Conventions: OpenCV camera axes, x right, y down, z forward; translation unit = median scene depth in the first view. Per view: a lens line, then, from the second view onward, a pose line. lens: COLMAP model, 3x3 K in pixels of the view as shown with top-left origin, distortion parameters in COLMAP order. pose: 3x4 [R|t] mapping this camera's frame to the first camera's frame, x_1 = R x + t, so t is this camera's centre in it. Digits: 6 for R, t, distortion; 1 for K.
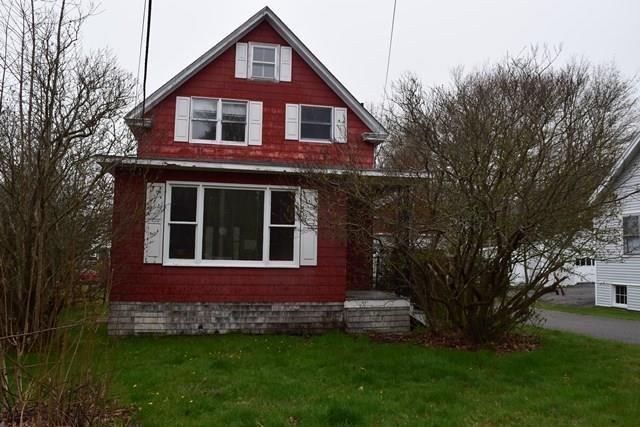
lens RADIAL K [[495.5, 0, 320.0], [0, 495.5, 213.5], [0, 0, 1]] dist [-0.100731, 0.001080]
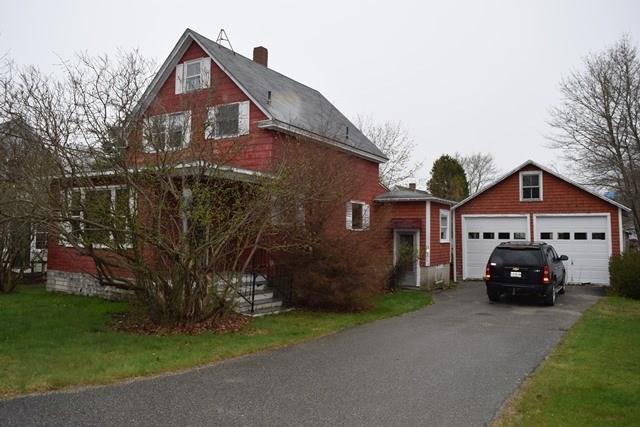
lens RADIAL K [[495.5, 0, 320.0], [0, 495.5, 213.5], [0, 0, 1]] dist [-0.100731, 0.001080]
pose [[0.737966, -0.034575, -0.673952, 0.894895], [0.054027, 0.998508, 0.007932, 0.027327], [0.672672, -0.042265, 0.738733, 0.330843]]
